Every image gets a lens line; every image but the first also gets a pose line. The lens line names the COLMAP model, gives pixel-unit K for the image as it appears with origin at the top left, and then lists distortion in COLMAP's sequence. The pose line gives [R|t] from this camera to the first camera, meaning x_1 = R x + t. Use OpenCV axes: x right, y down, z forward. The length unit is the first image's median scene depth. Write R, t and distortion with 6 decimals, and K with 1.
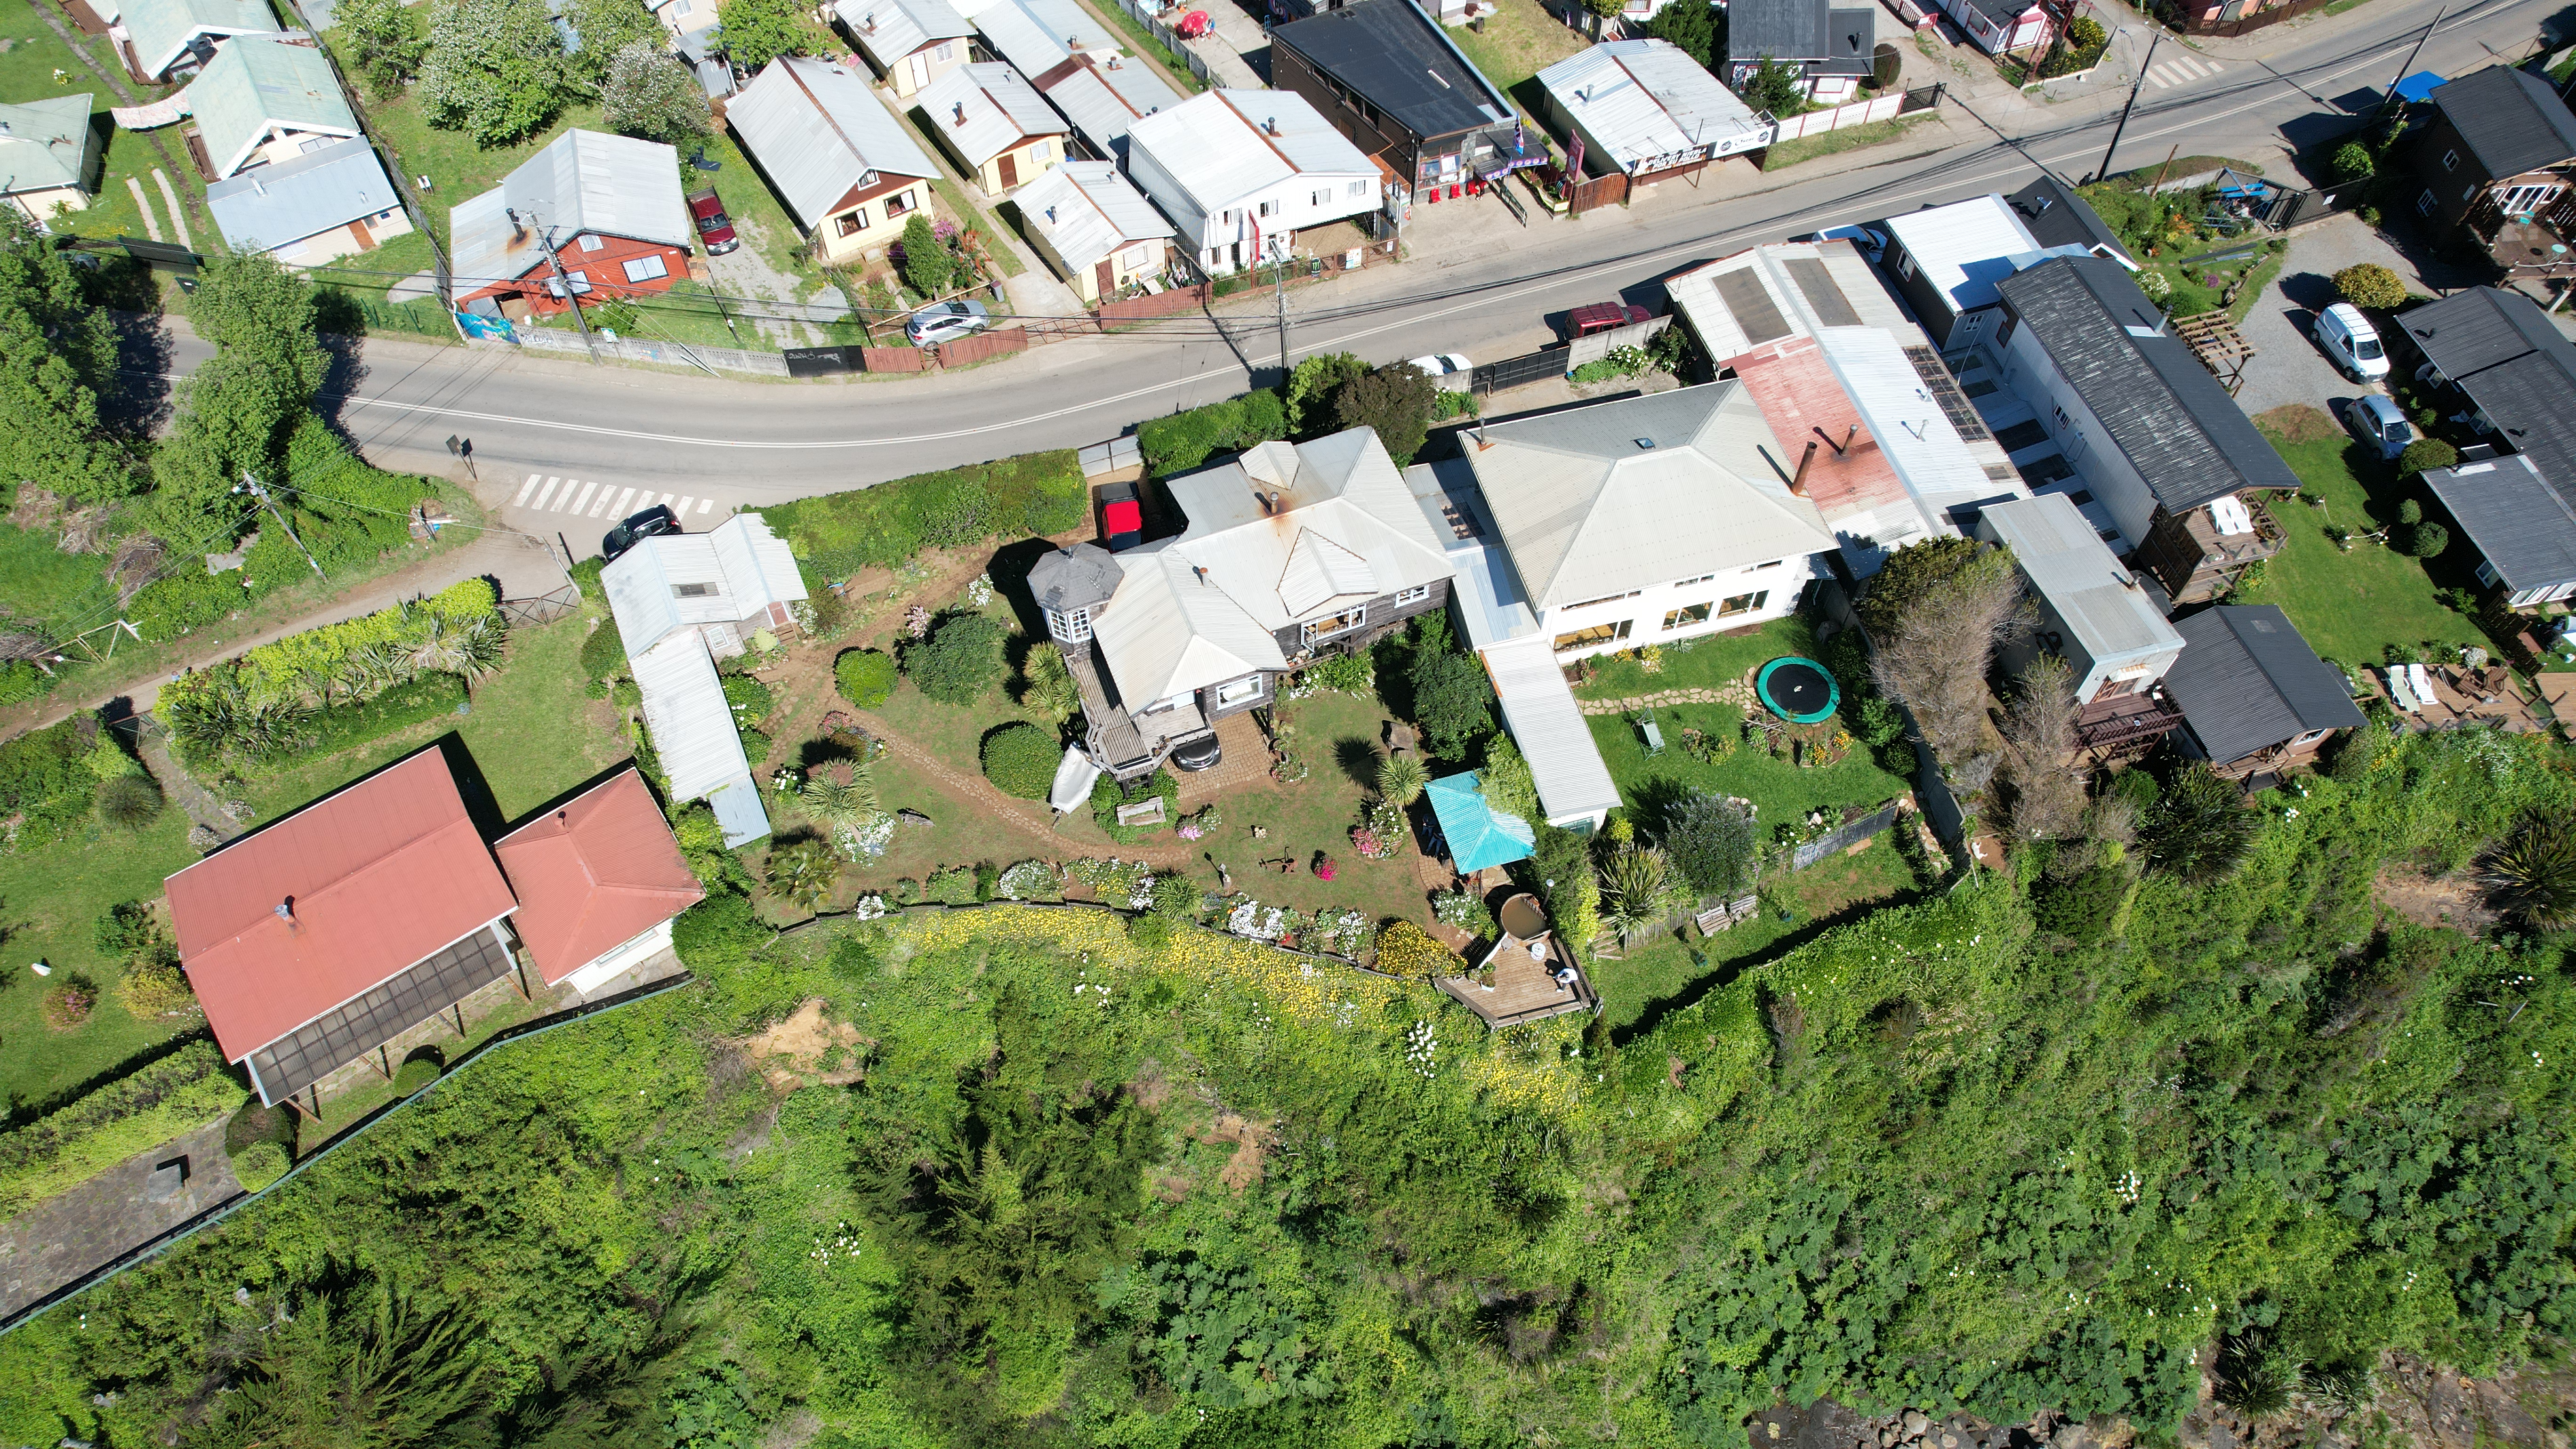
lens RADIAL K [[1652.9, 0, 1281.3], [0, 1652.9, 709.3], [0, 0, 1]] dist [-0.095717, 0.091124]
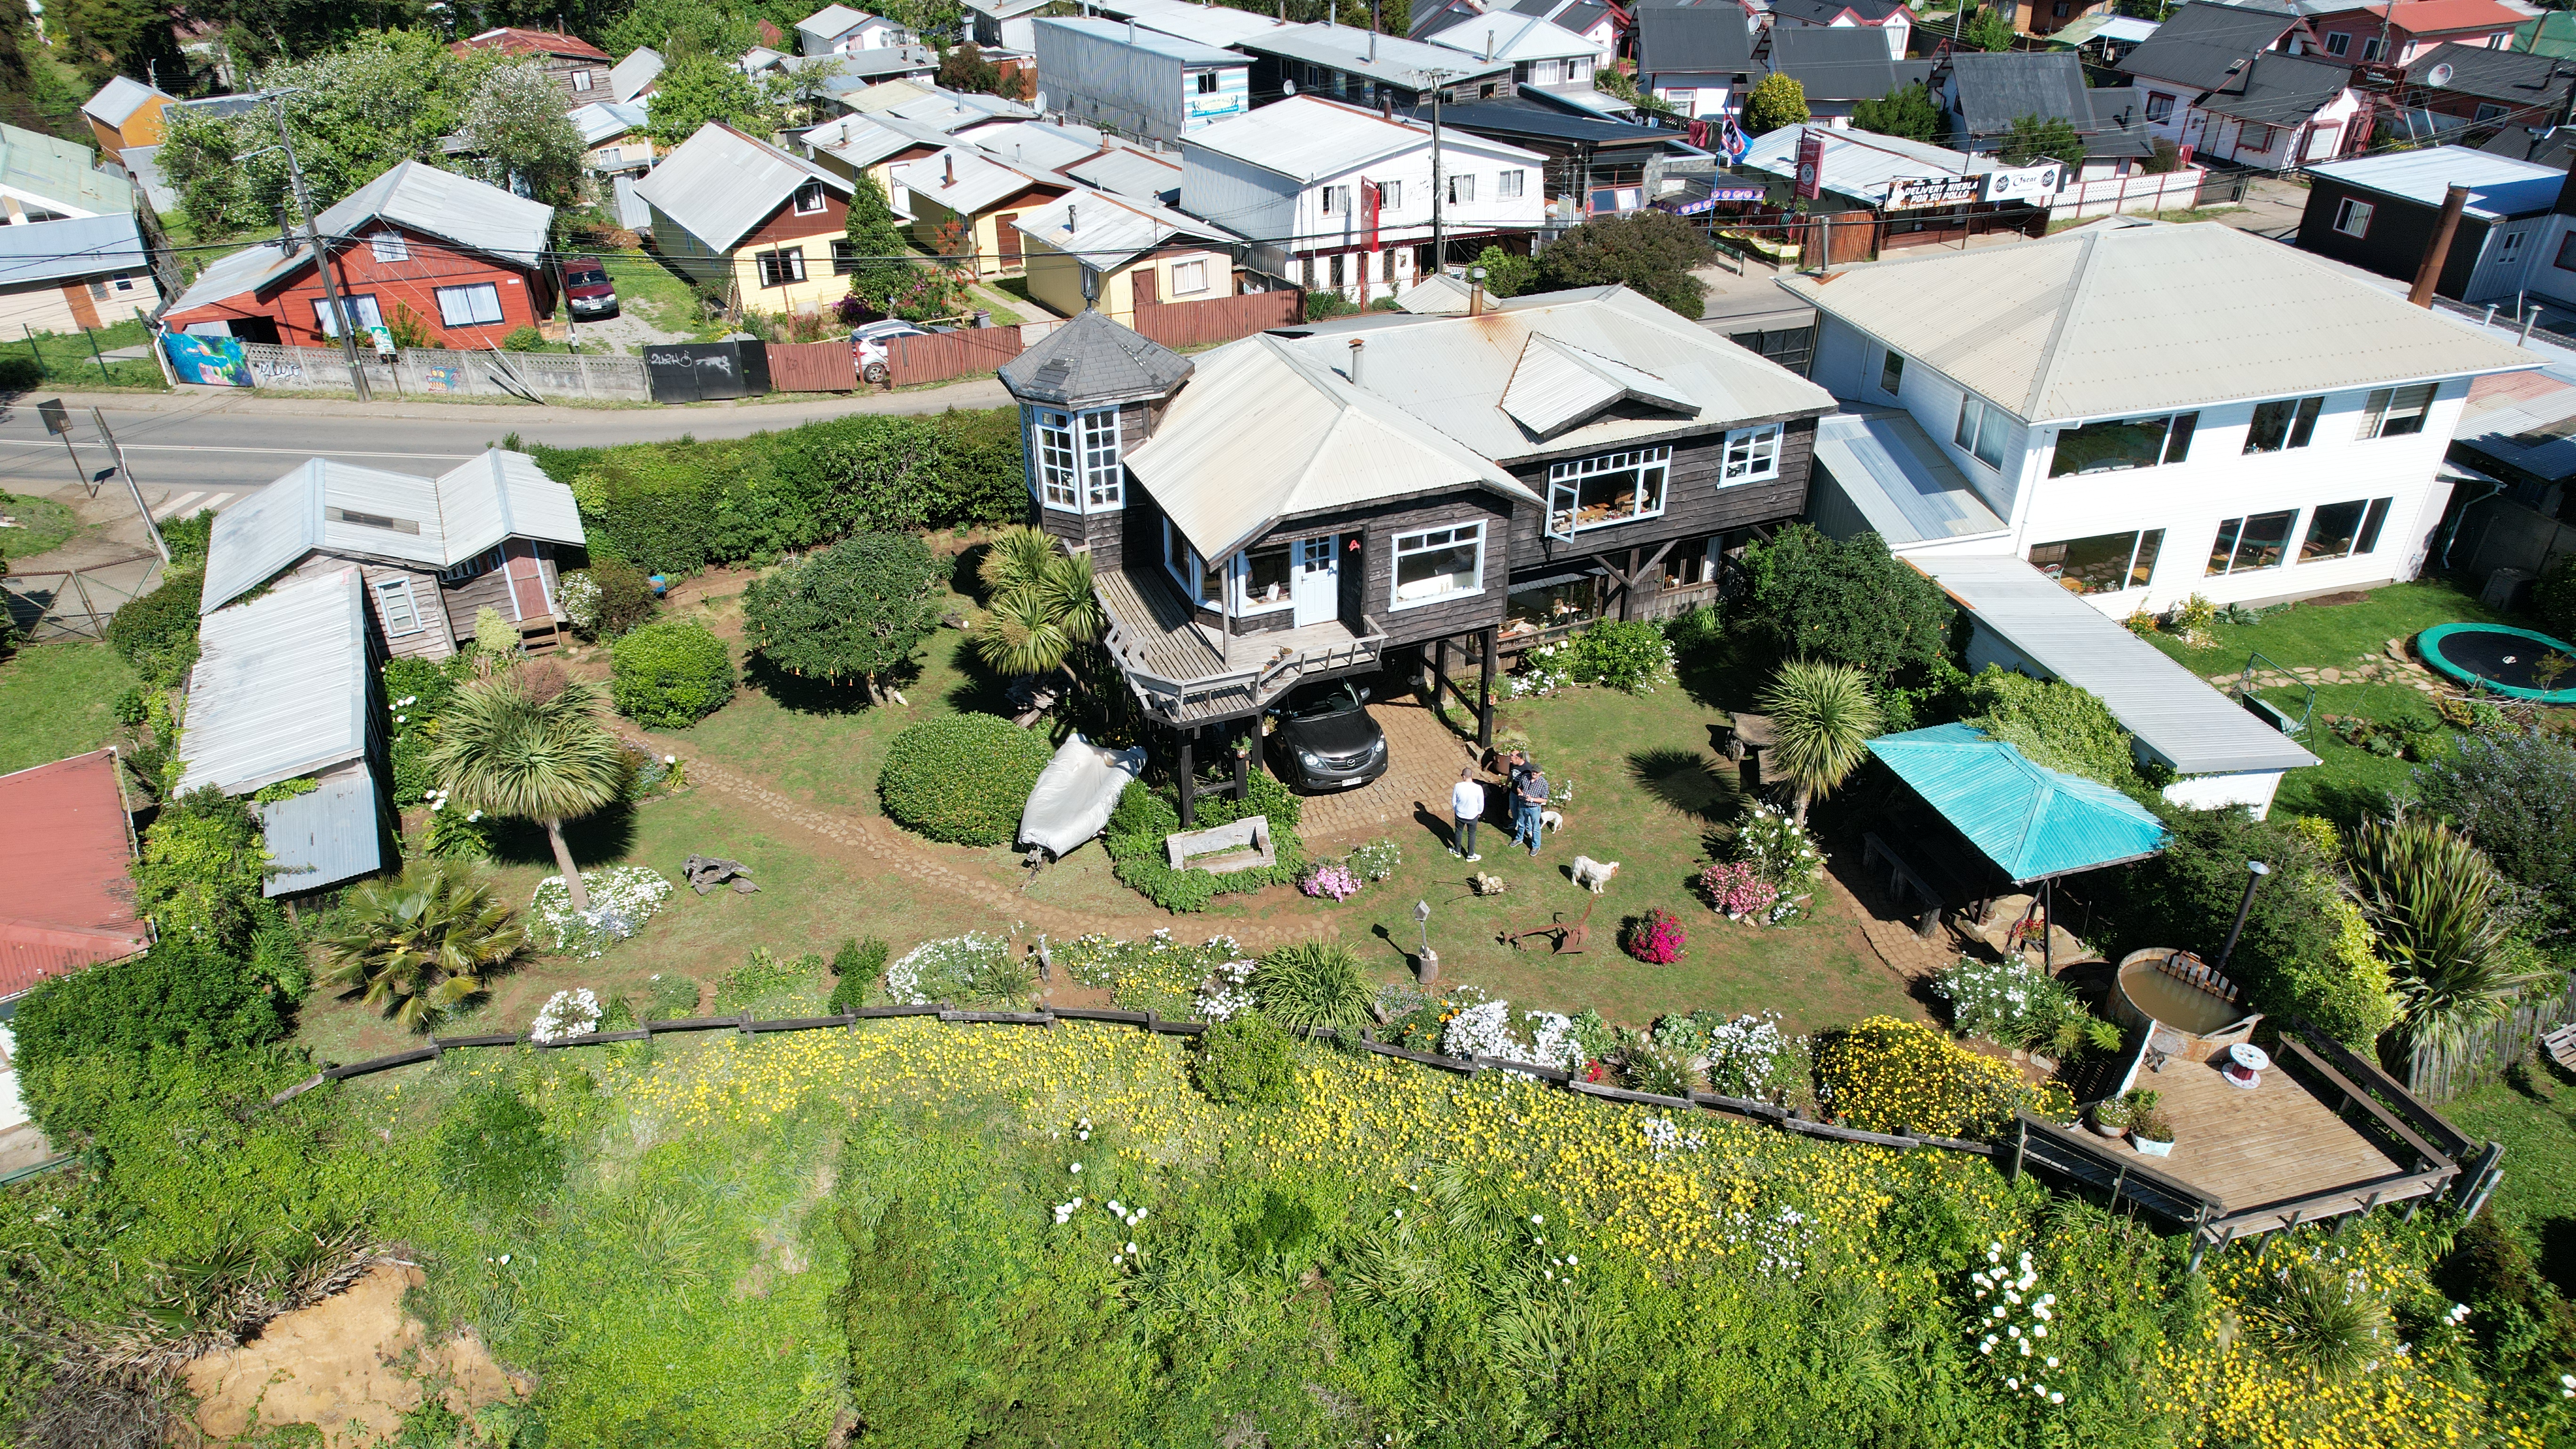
lens RADIAL K [[1652.9, 0, 1281.3], [0, 1652.9, 709.3], [0, 0, 1]] dist [-0.095717, 0.091124]
pose [[0.999966, -0.002262, 0.007879, -0.073071], [0.005276, 0.913210, -0.407456, 0.214096], [-0.006274, 0.407484, 0.913191, 0.585661]]
